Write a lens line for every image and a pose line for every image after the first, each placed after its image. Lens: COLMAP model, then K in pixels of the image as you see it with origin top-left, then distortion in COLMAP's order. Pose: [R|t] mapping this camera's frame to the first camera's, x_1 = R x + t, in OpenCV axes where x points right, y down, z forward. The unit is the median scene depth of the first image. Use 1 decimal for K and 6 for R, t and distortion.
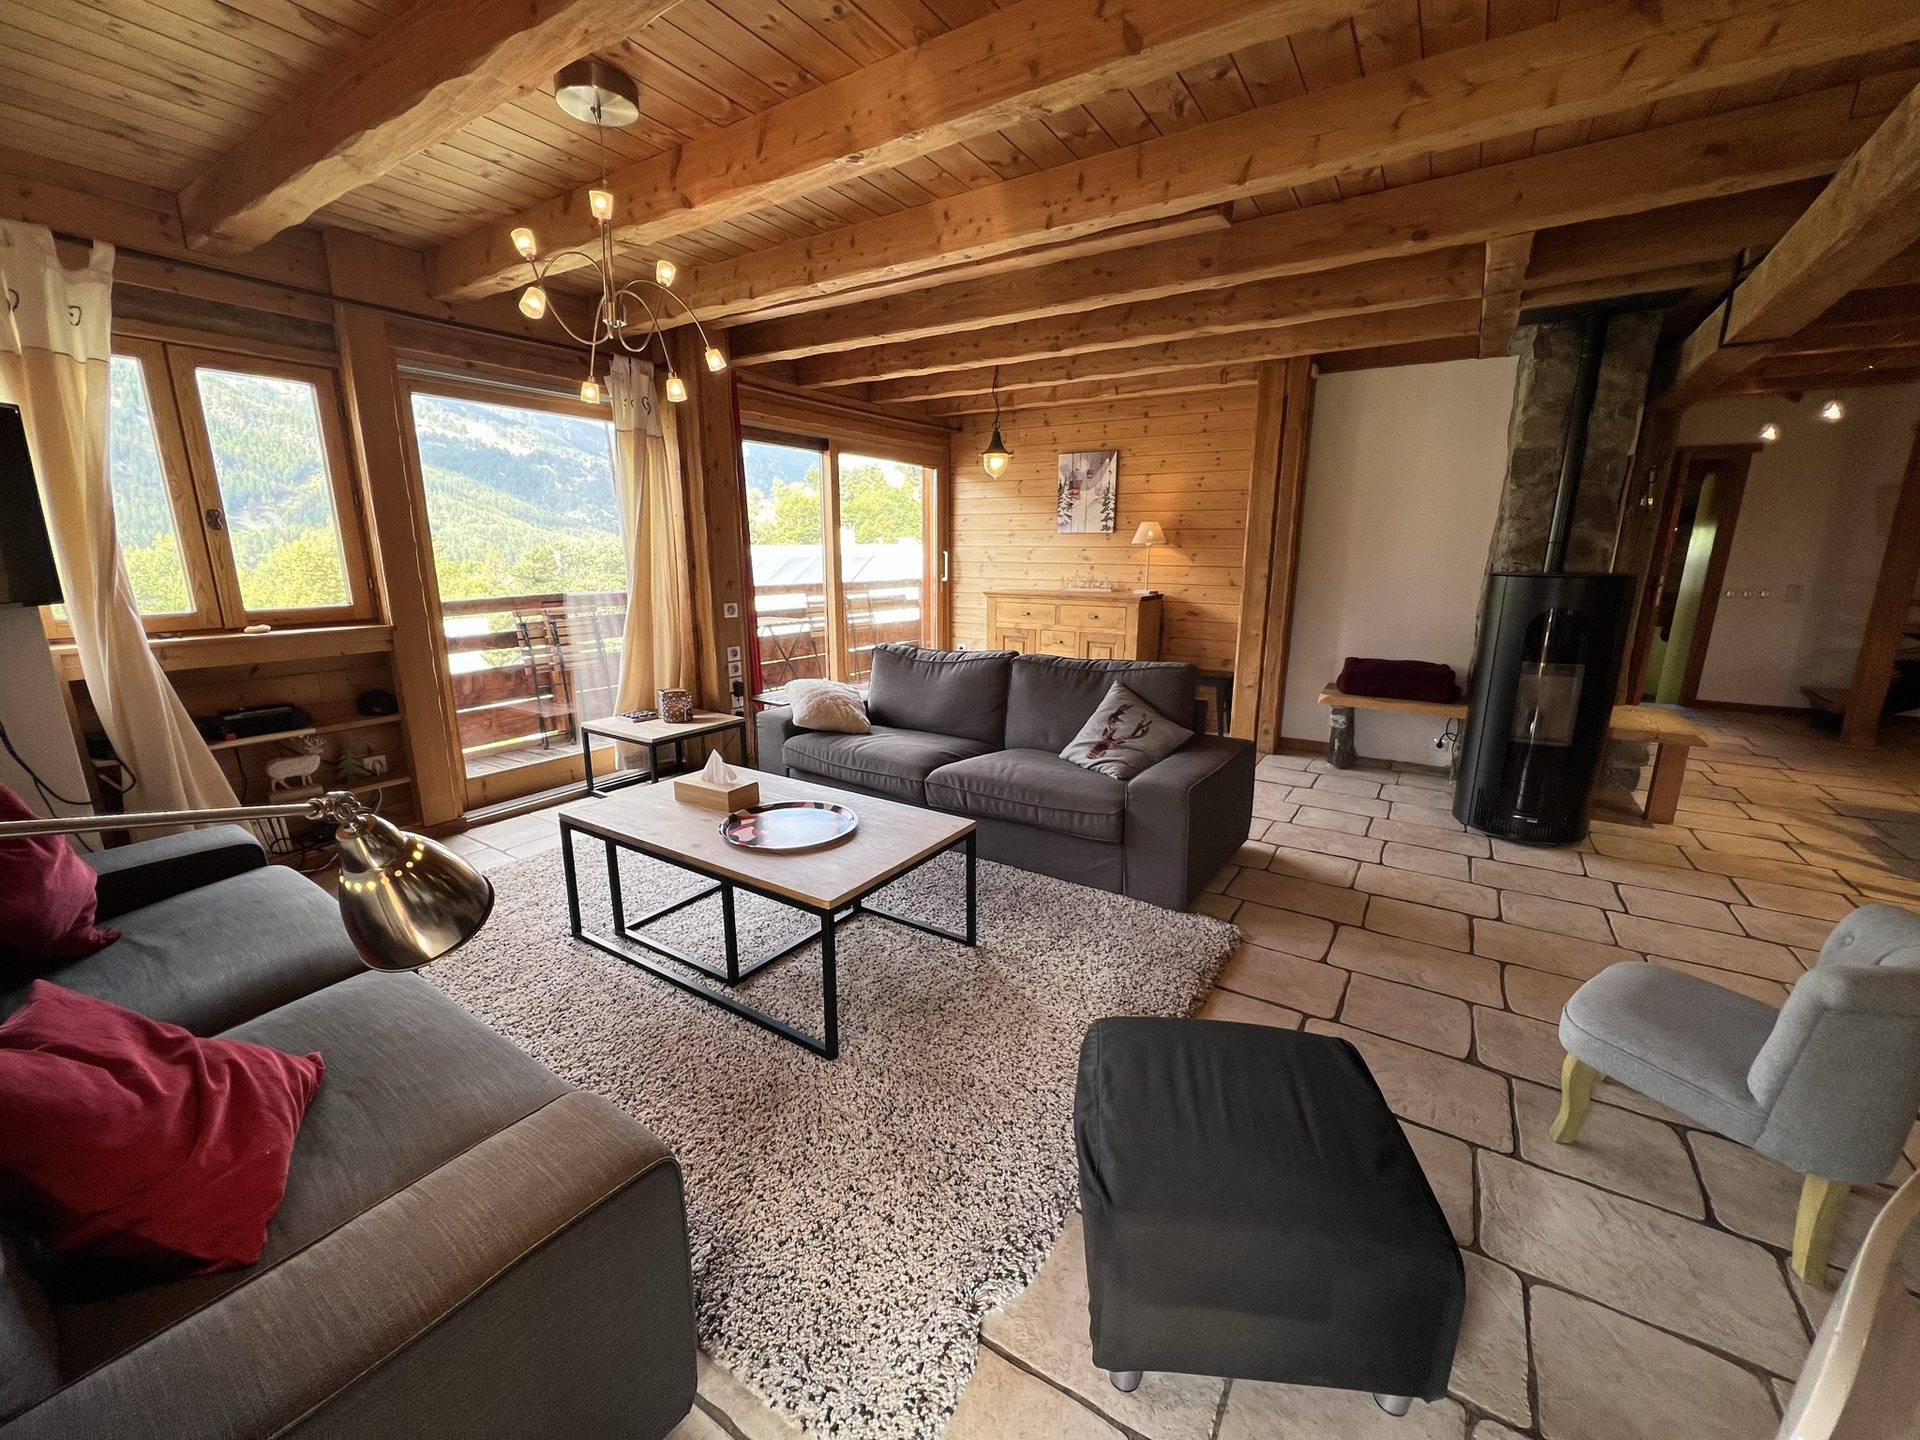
lens RADIAL K [[773.6, 0, 949.5], [0, 773.6, 725.5], [0, 0, 1]] dist [0.000087, 0.000047]
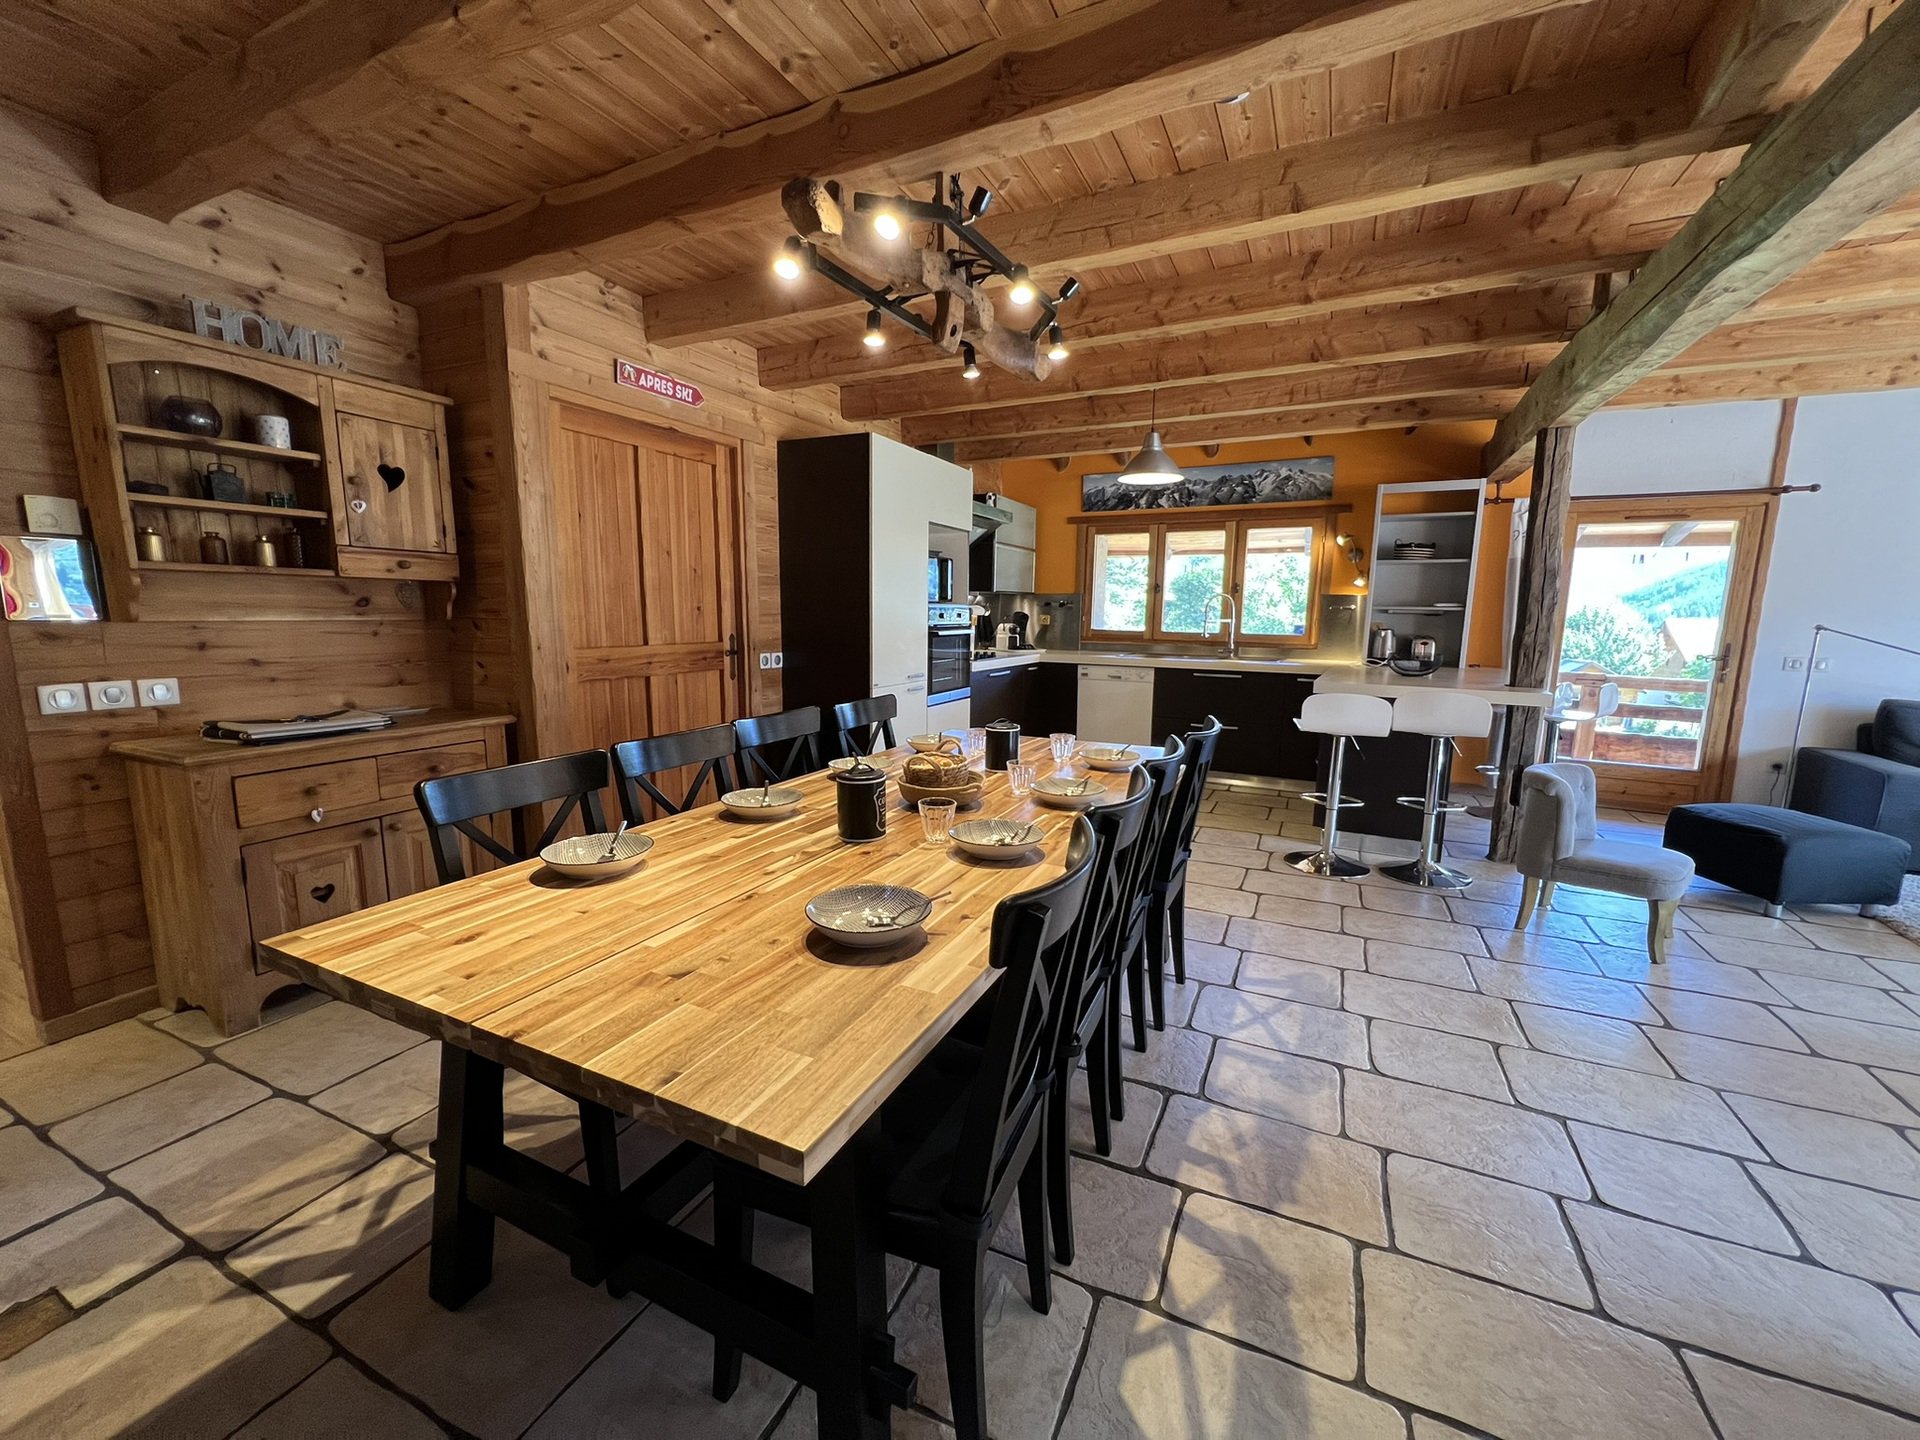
lens RADIAL K [[769.9, 0, 962.3], [0, 769.9, 726.5], [0, 0, 1]] dist [0.001711, 0.000127]
pose [[-0.992740, 0.004696, -0.120185, 1.190119], [-0.040310, 0.928458, 0.369243, -0.214969], [0.113321, 0.371407, -0.921529, 1.040810]]
